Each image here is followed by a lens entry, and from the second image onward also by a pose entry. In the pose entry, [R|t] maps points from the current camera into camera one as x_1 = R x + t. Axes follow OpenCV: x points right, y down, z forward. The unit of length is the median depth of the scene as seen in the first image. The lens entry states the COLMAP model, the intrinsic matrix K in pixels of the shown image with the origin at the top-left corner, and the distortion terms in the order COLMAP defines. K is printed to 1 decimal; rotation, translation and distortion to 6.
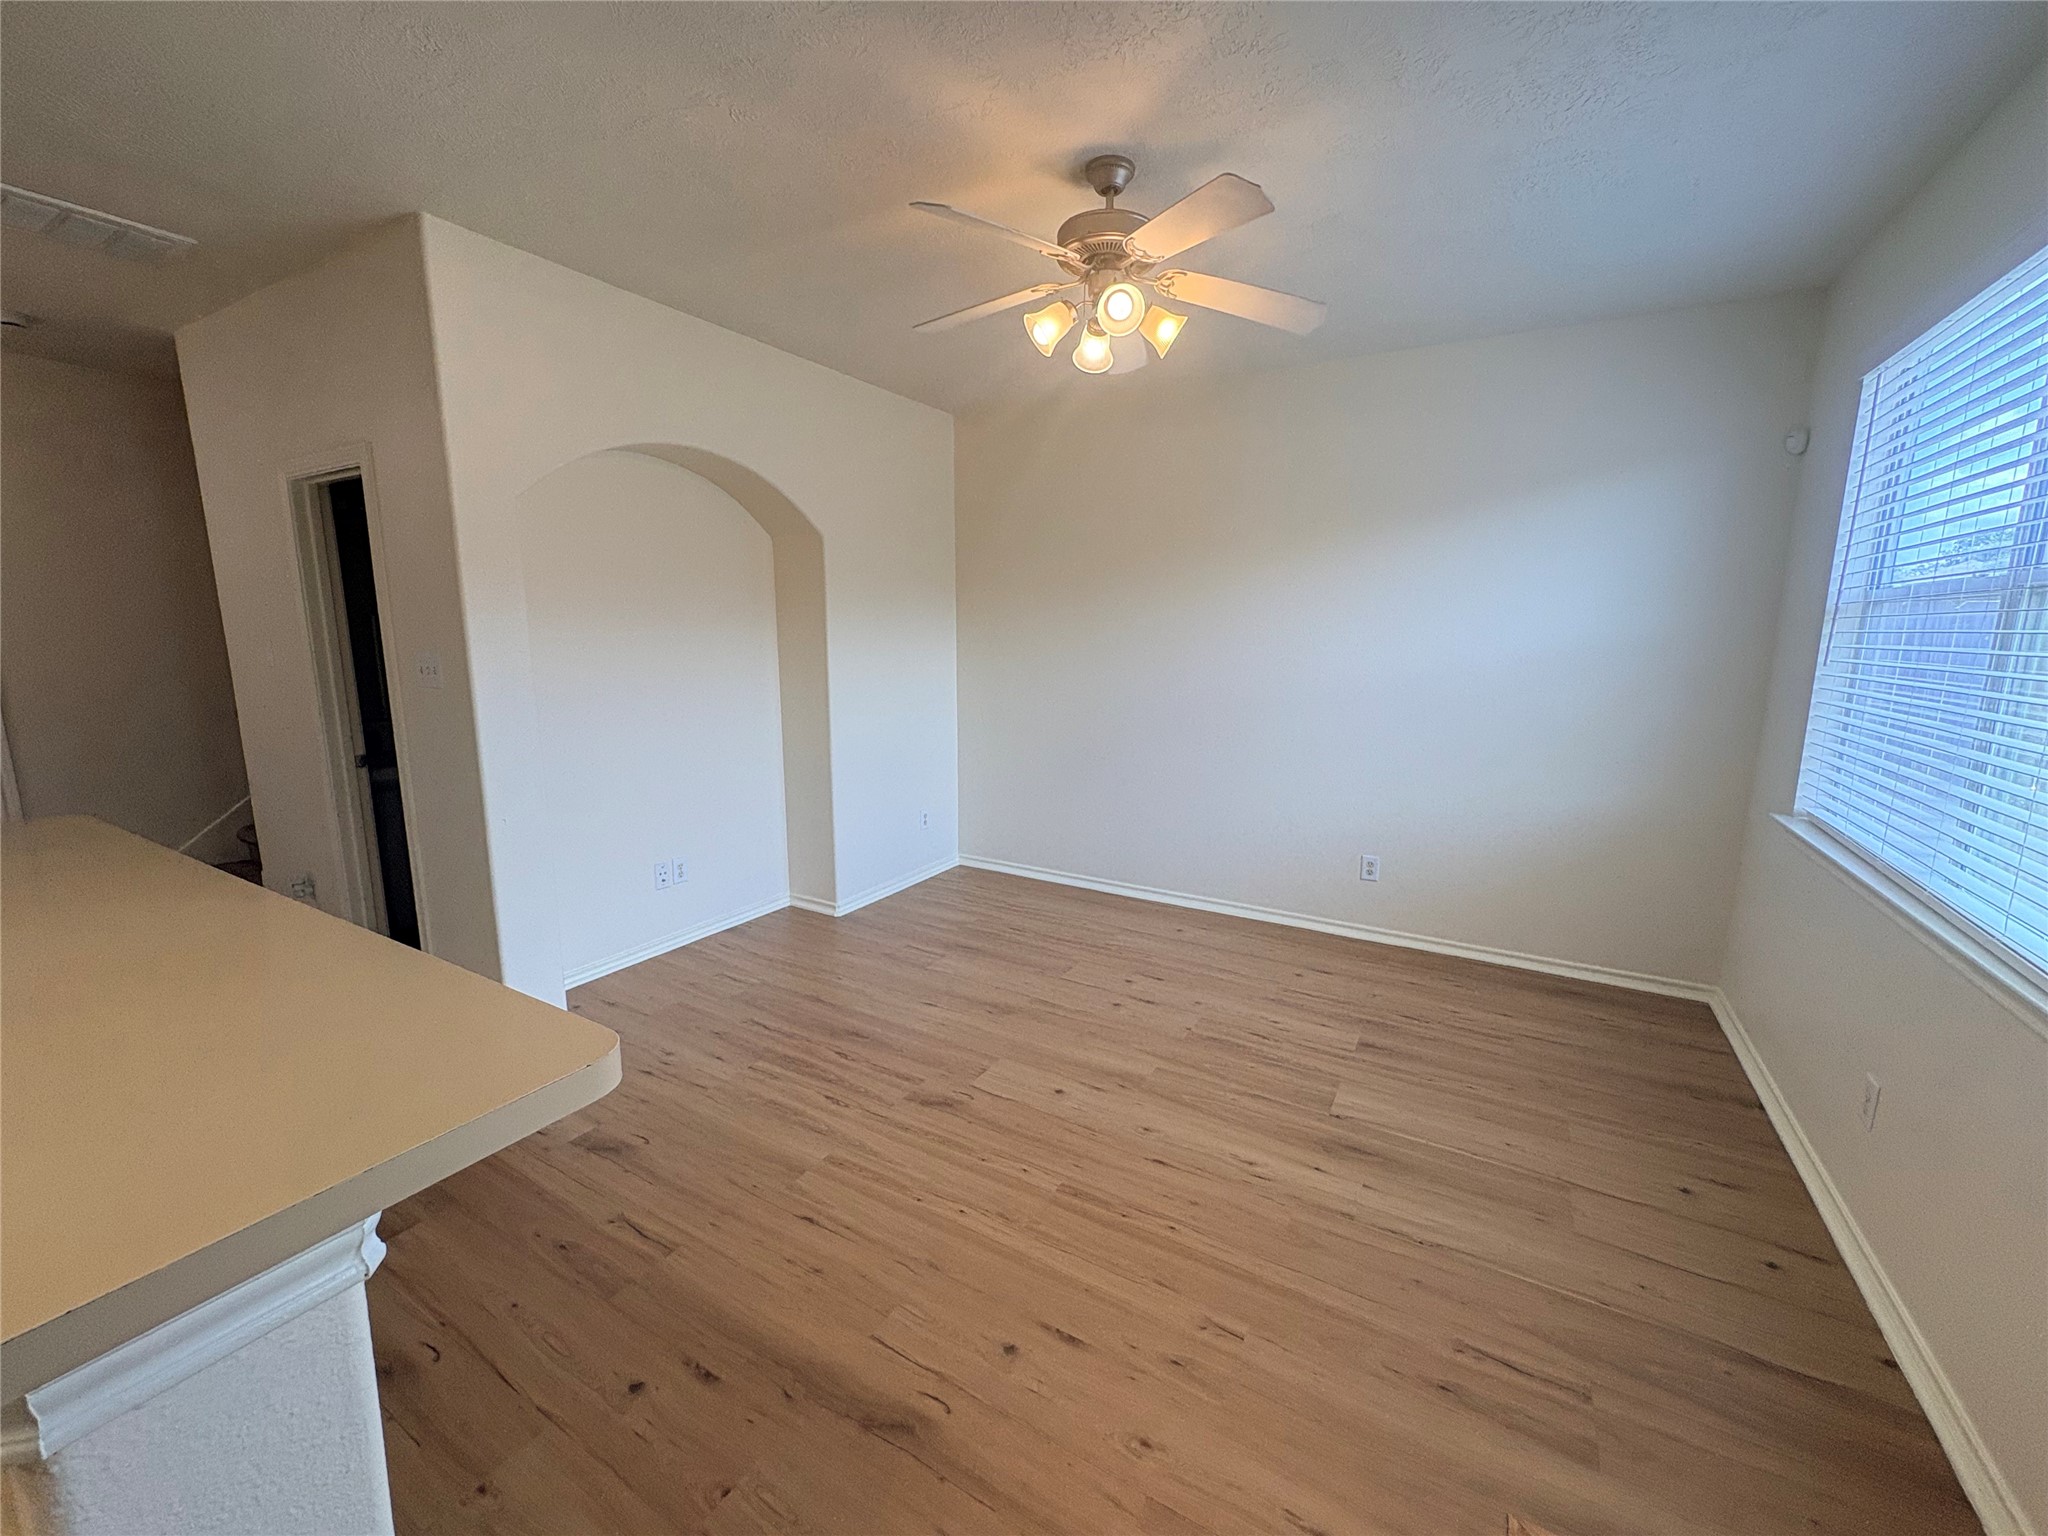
lens RADIAL K [[812.8, 0, 1020.6], [0, 812.8, 772.7], [0, 0, 1]] dist [-0.002410, 0.000878]
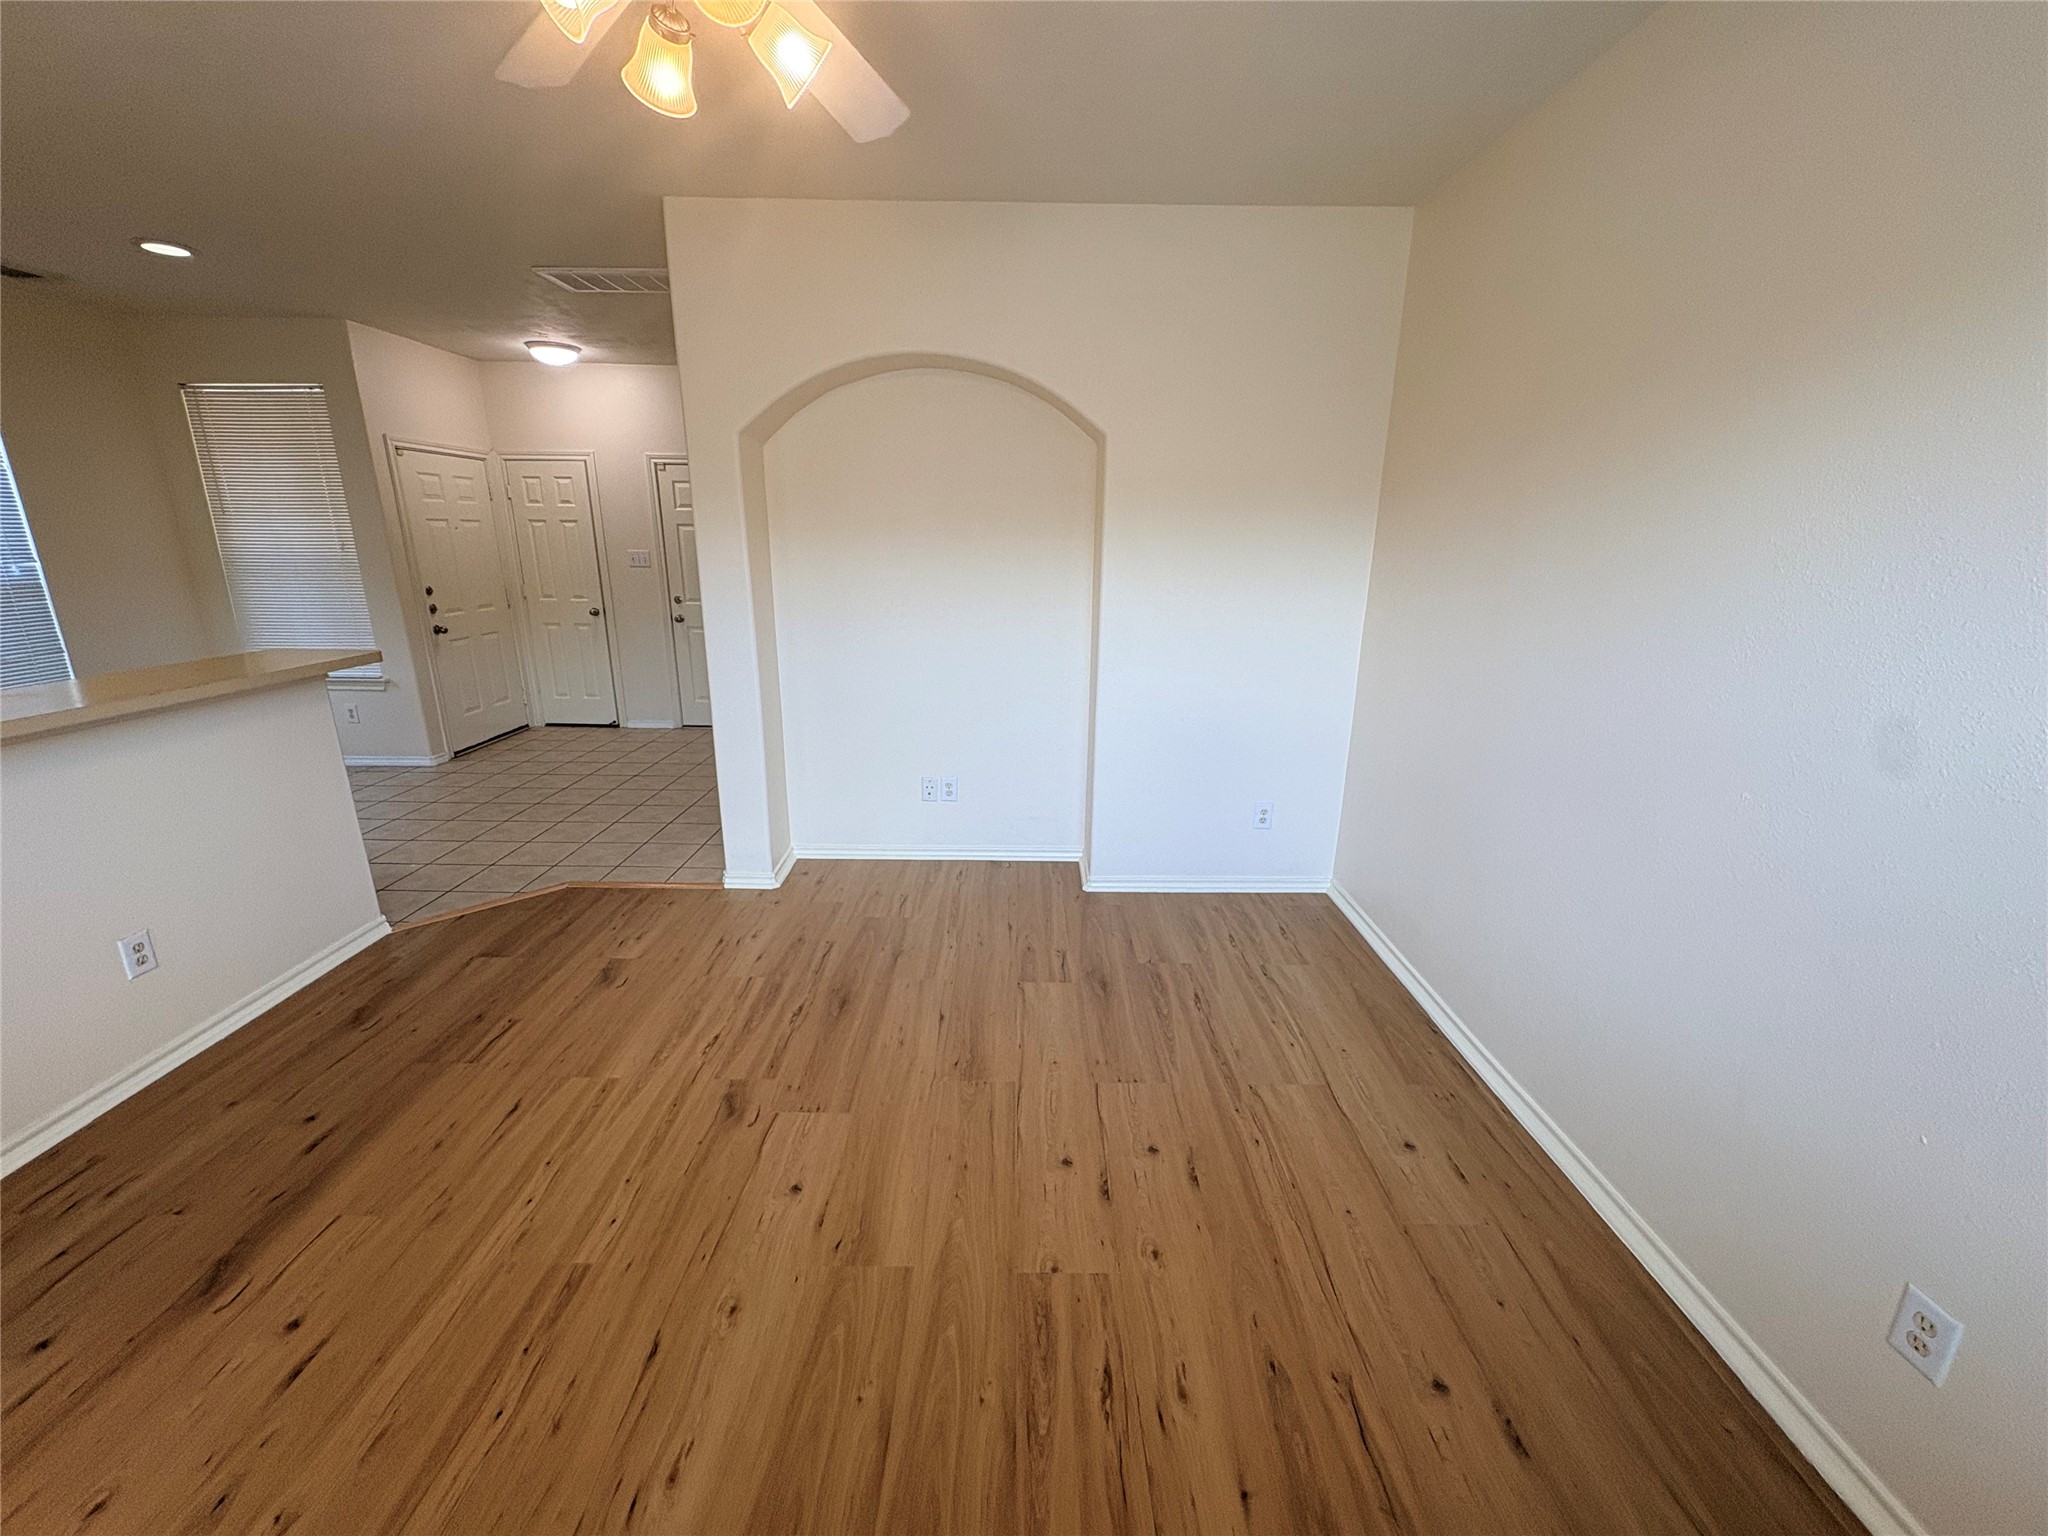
lens RADIAL K [[812.8, 0, 1029.1], [0, 812.8, 754.1], [0, 0, 1]] dist [-0.002410, 0.000878]
pose [[0.514189, 0.224203, -0.827855, 0.707077], [-0.162547, 0.973210, 0.162608, -0.159380], [0.842133, 0.050954, 0.536857, 0.778696]]
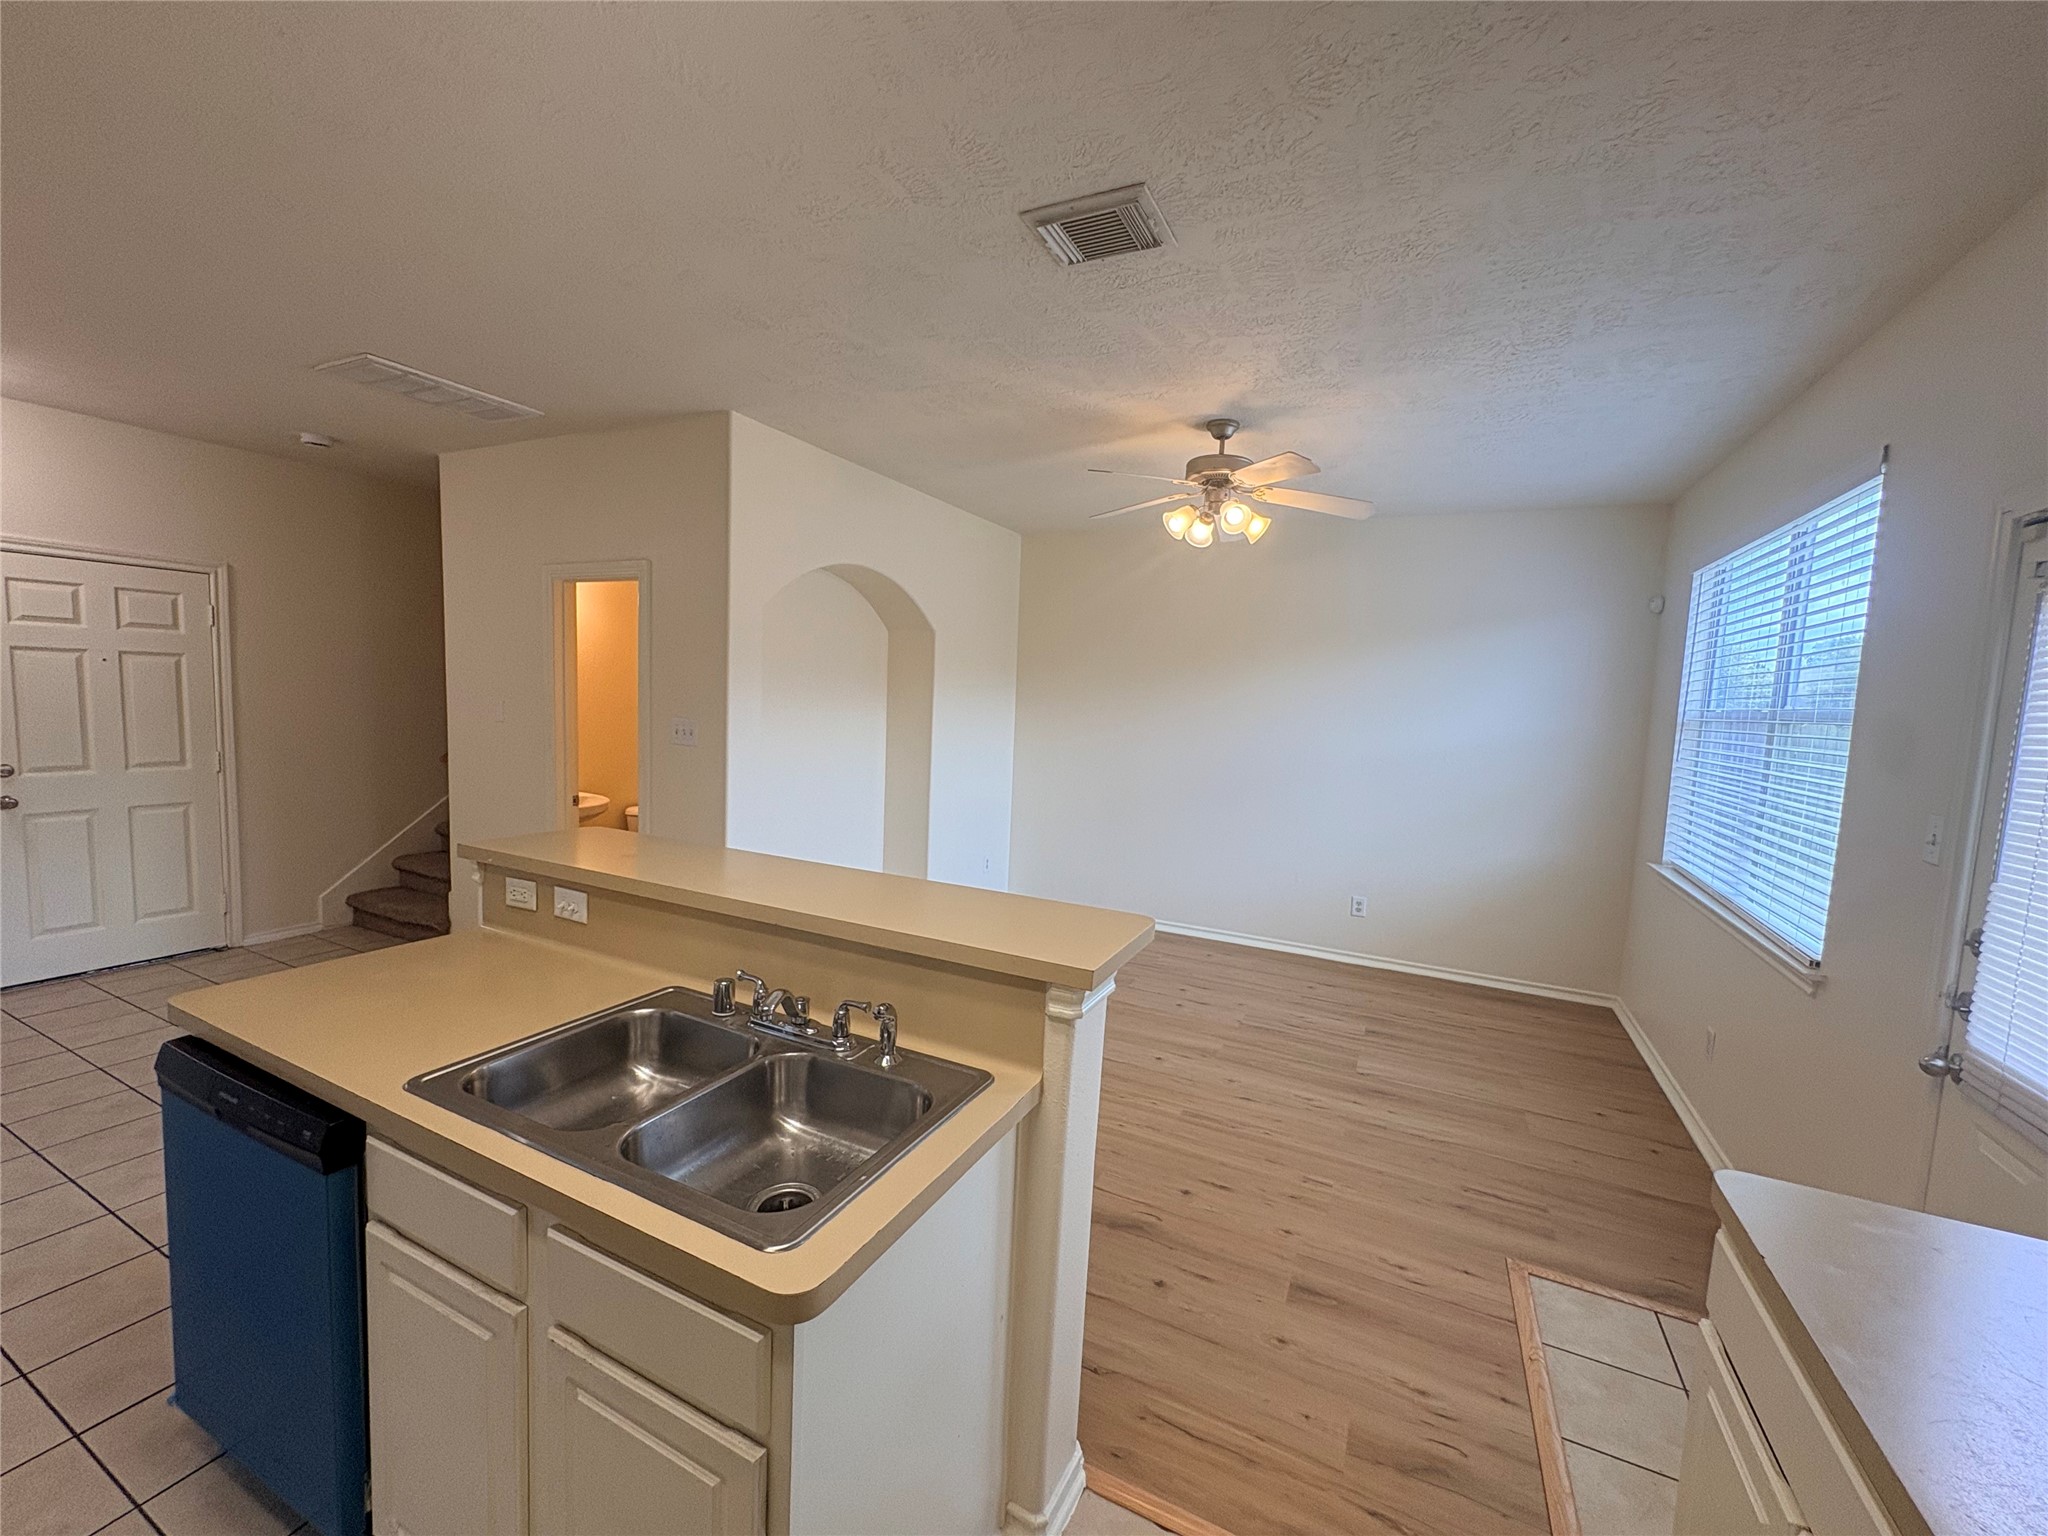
lens RADIAL K [[812.8, 0, 1022.0], [0, 812.8, 772.8], [0, 0, 1]] dist [-0.002410, 0.000878]
pose [[0.996764, 0.029770, 0.074672, -0.301250], [-0.023811, 0.996554, -0.079451, 0.034085], [-0.076780, 0.077416, 0.994038, -0.367400]]
